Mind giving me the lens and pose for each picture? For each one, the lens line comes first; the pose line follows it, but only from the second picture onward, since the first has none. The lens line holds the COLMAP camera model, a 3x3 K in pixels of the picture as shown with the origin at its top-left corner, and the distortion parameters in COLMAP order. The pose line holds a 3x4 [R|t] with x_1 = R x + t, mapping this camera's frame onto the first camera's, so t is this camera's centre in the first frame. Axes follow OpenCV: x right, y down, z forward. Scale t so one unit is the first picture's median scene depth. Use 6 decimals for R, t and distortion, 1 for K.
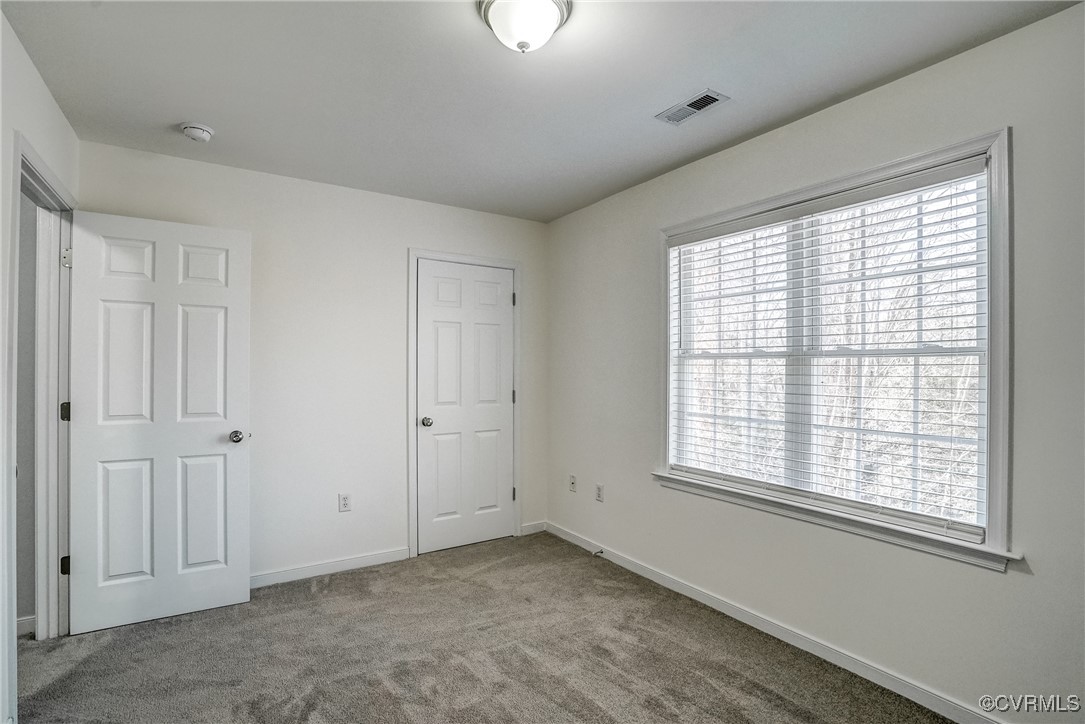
lens RADIAL K [[516.6, 0, 525.5], [0, 516.6, 378.1], [0, 0, 1]] dist [-0.050706, 0.020246]
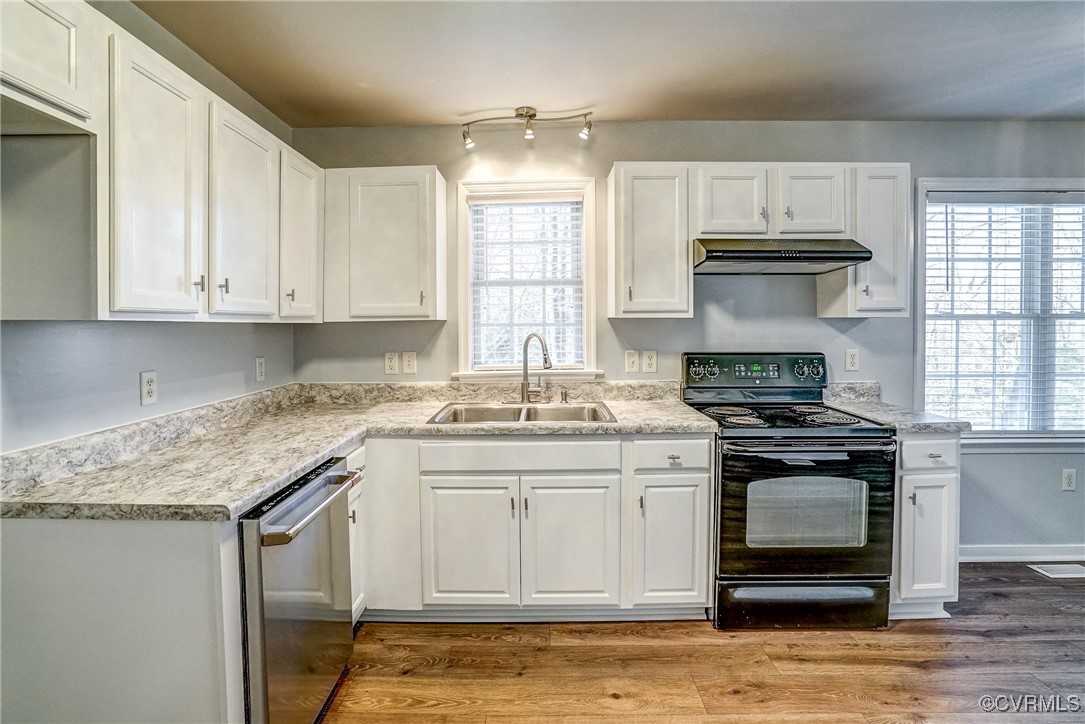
lens RADIAL K [[516.6, 0, 532.5], [0, 516.6, 334.7], [0, 0, 1]] dist [-0.050706, 0.020246]
pose [[0.554378, -0.013129, 0.832161, -1.079407], [0.019615, 0.999804, 0.002706, -0.028804], [-0.832034, 0.014822, 0.554527, 1.291534]]
